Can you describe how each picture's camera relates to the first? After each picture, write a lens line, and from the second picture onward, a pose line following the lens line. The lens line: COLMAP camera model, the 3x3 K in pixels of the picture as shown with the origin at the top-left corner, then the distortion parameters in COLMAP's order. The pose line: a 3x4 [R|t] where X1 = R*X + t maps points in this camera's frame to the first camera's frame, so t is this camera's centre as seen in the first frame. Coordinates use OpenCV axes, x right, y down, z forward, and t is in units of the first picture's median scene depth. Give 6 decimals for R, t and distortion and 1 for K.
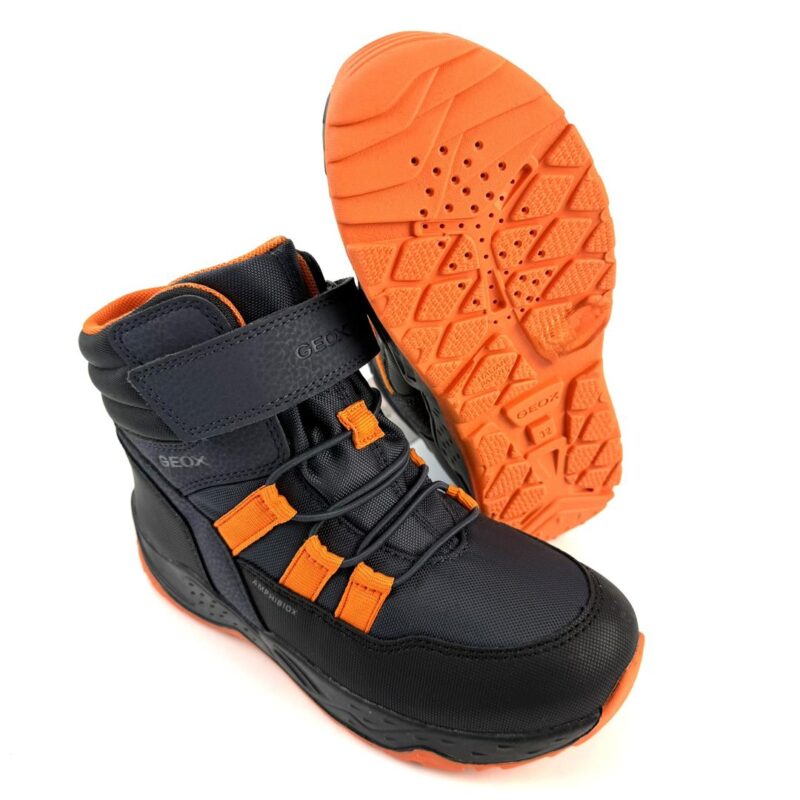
lens RADIAL K [[777.3, 0, 400.3], [0, 777.3, 401.7], [0, 0, 1]] dist [0.023783, 0.000000]
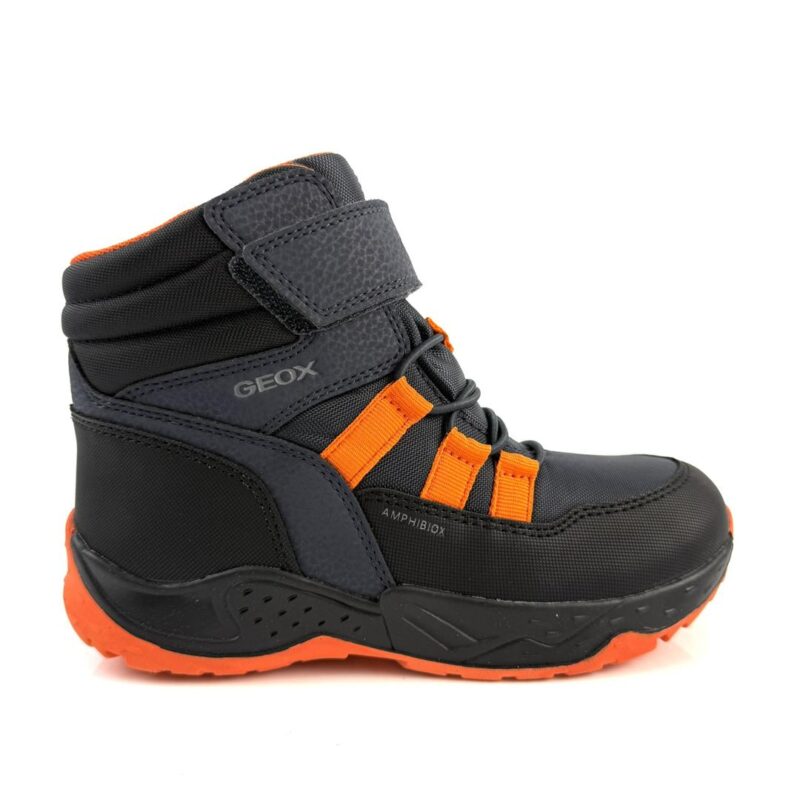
lens RADIAL K [[777.3, 0, 400.8], [0, 777.3, 402.5], [0, 0, 1]] dist [0.023783, 0.000000]
pose [[0.795601, -0.034122, 0.604860, -0.705867], [0.278800, 0.907027, -0.315552, 0.412879], [-0.537857, 0.419689, 0.731144, 0.359357]]
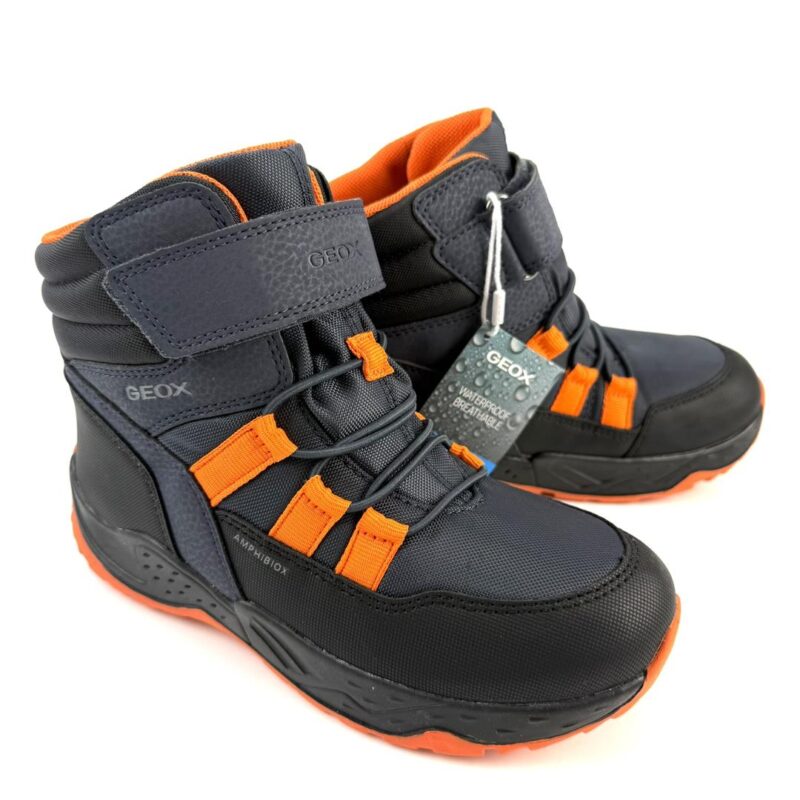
lens RADIAL K [[777.3, 0, 400.1], [0, 777.3, 398.7], [0, 0, 1]] dist [0.023783, 0.000000]
pose [[0.990072, 0.039544, 0.134881, -0.138360], [-0.025537, 0.994246, -0.104034, 0.174714], [-0.138218, 0.099556, 0.985385, 0.131732]]
